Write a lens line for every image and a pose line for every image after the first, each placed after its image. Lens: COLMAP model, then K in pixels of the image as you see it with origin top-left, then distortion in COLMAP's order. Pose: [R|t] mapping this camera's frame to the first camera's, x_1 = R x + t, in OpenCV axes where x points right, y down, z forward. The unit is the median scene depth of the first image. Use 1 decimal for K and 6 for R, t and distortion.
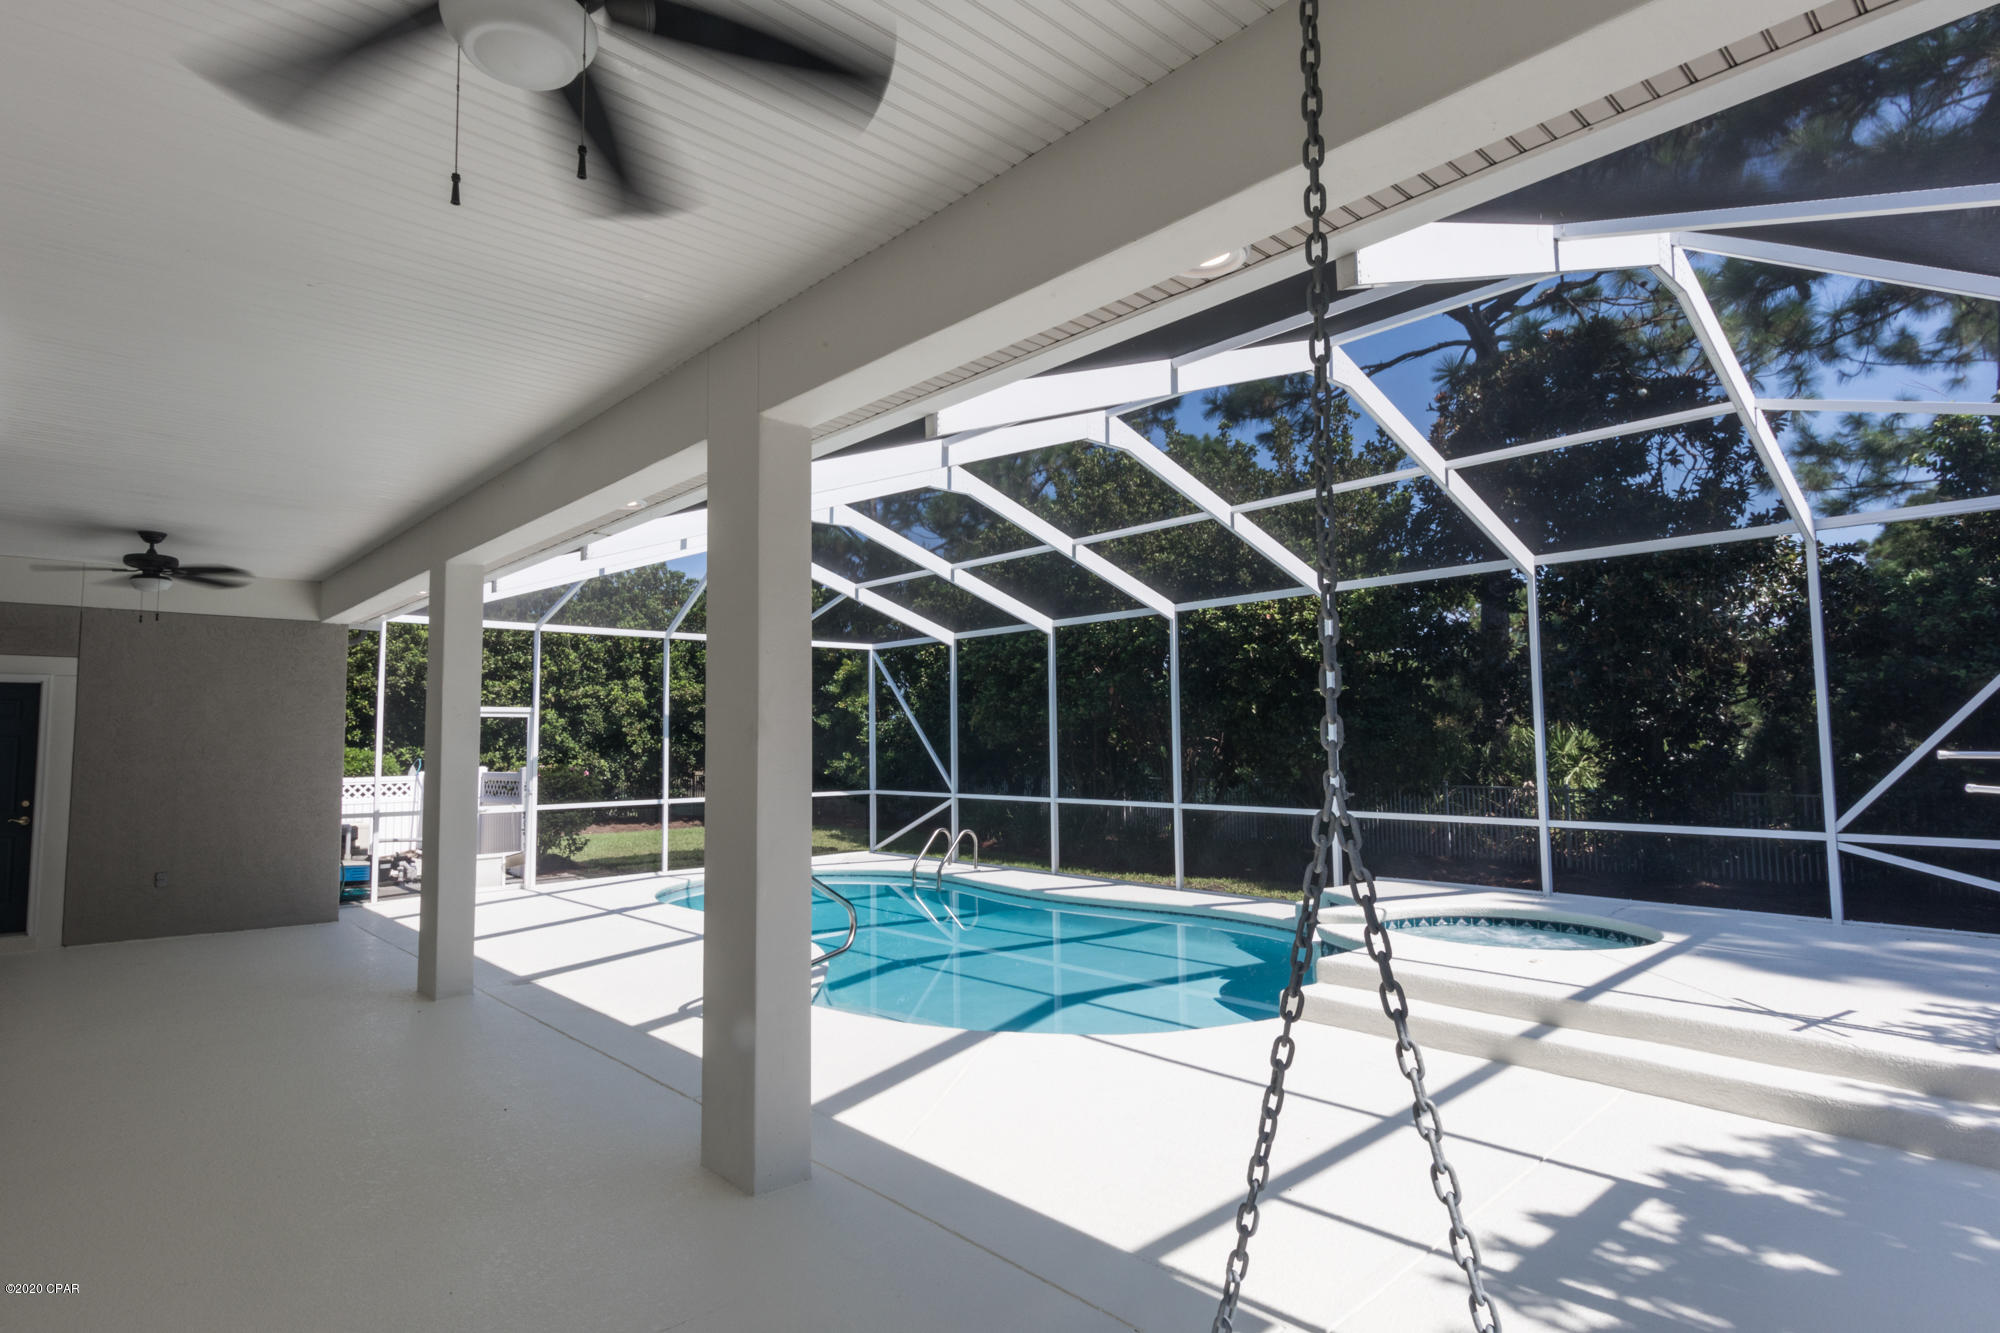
lens RADIAL K [[994.2, 0, 996.1], [0, 994.2, 665.8], [0, 0, 1]] dist [-0.000304, -0.000564]
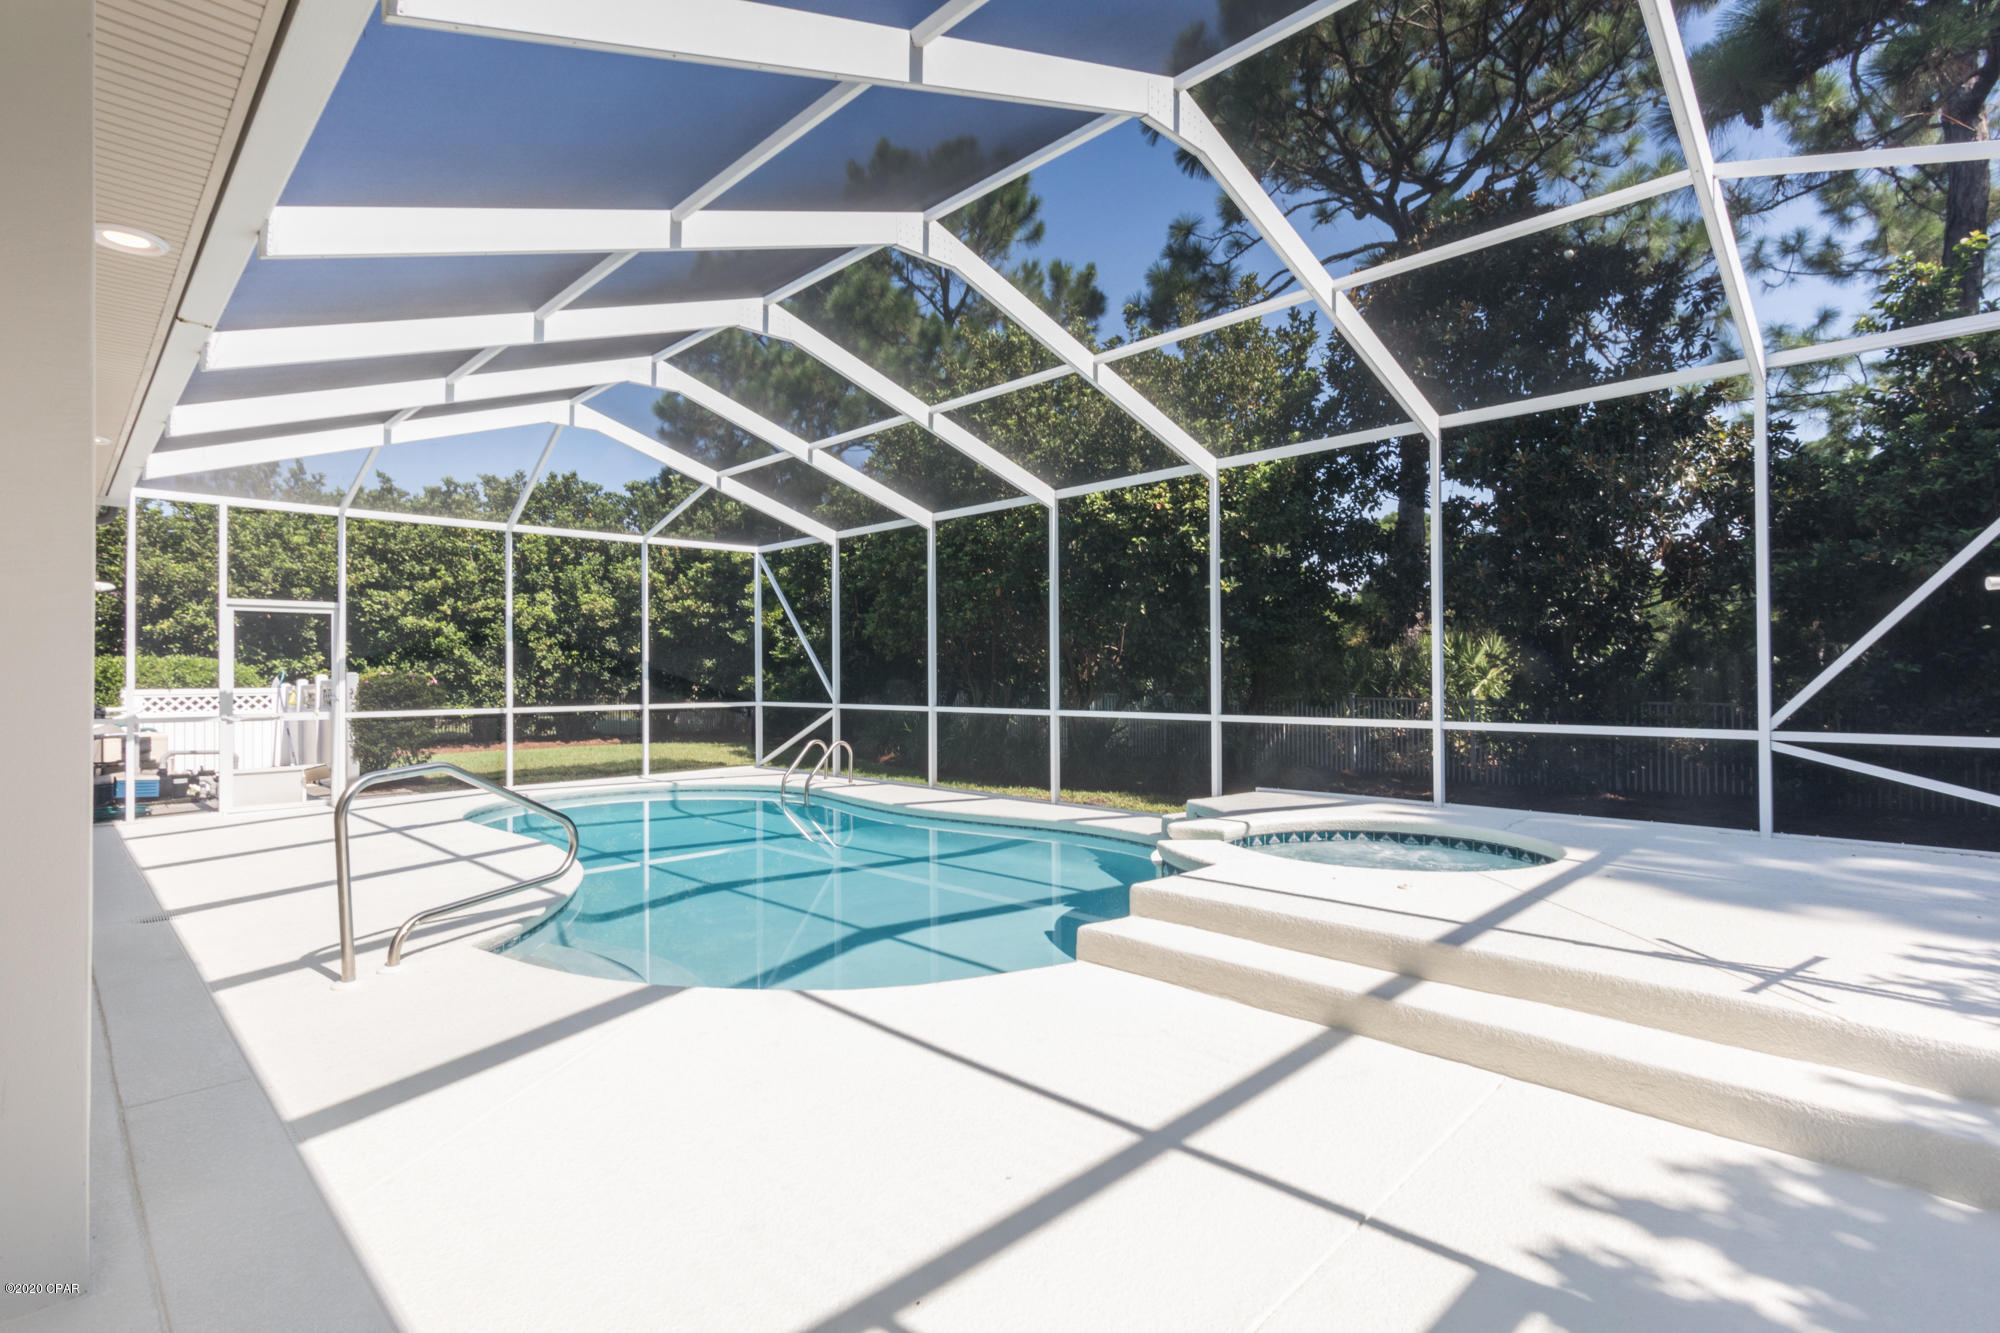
lens RADIAL K [[953.2, 0, 1000.9], [0, 953.2, 654.0], [0, 0, 1]] dist [0.001063, 0.000596]
pose [[0.998665, 0.004950, 0.051410, 0.105443], [-0.008067, 0.998130, 0.060599, 0.041297], [-0.051014, -0.060933, 0.996837, 0.160110]]
